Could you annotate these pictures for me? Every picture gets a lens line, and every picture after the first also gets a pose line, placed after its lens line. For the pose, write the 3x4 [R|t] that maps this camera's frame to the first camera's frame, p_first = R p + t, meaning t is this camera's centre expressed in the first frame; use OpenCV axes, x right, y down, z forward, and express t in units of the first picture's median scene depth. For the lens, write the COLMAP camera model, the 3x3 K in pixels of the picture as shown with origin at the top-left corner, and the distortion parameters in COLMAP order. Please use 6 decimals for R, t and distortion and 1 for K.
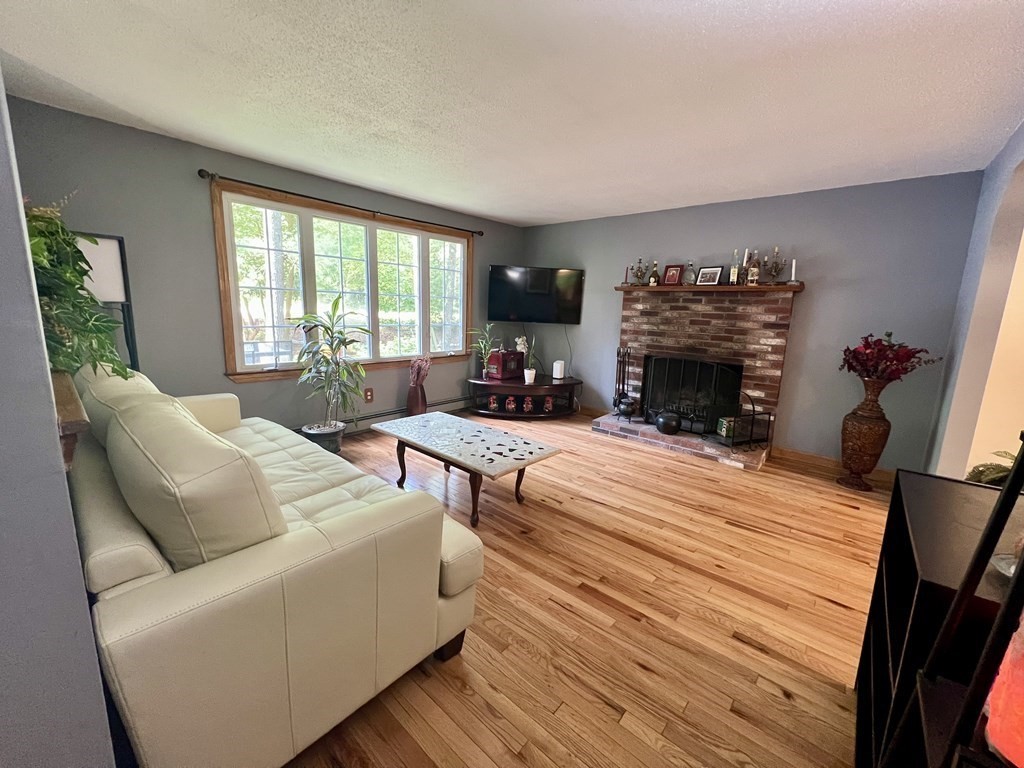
lens RADIAL K [[409.8, 0, 513.6], [0, 409.8, 381.7], [0, 0, 1]] dist [-0.003176, 0.000389]
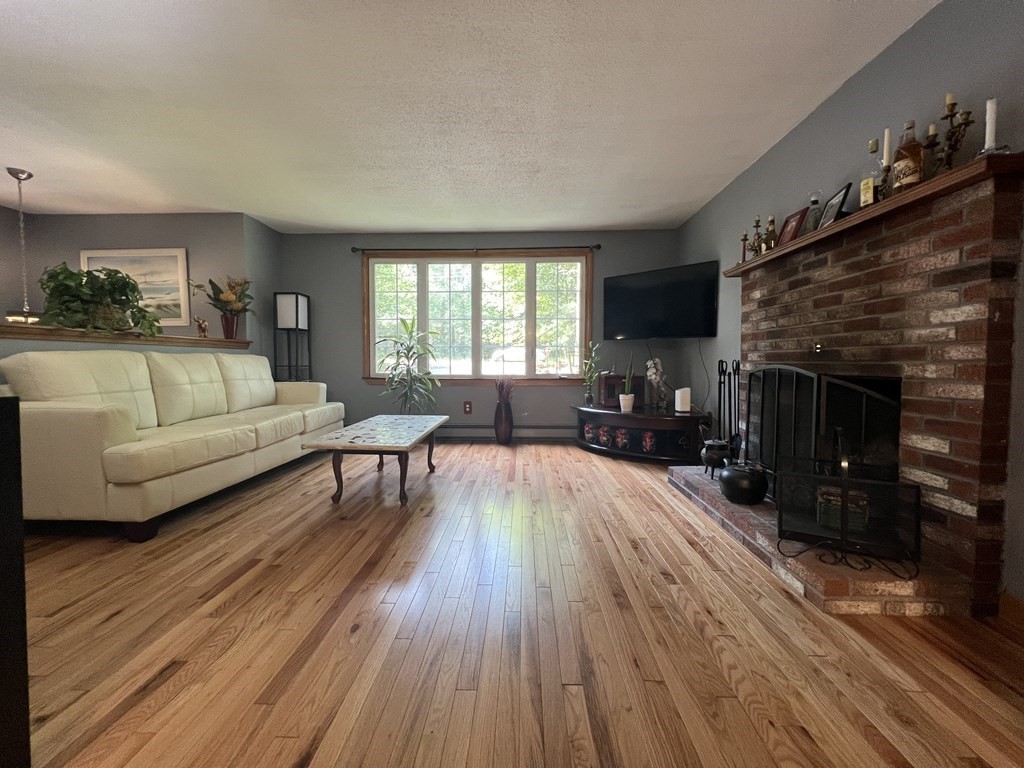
lens RADIAL K [[409.8, 0, 512.7], [0, 409.8, 383.3], [0, 0, 1]] dist [-0.003176, 0.000389]
pose [[0.631129, 0.007017, -0.775646, 0.637607], [-0.117544, 0.989276, -0.086694, 0.053268], [0.766720, 0.145887, 0.625186, 0.402411]]
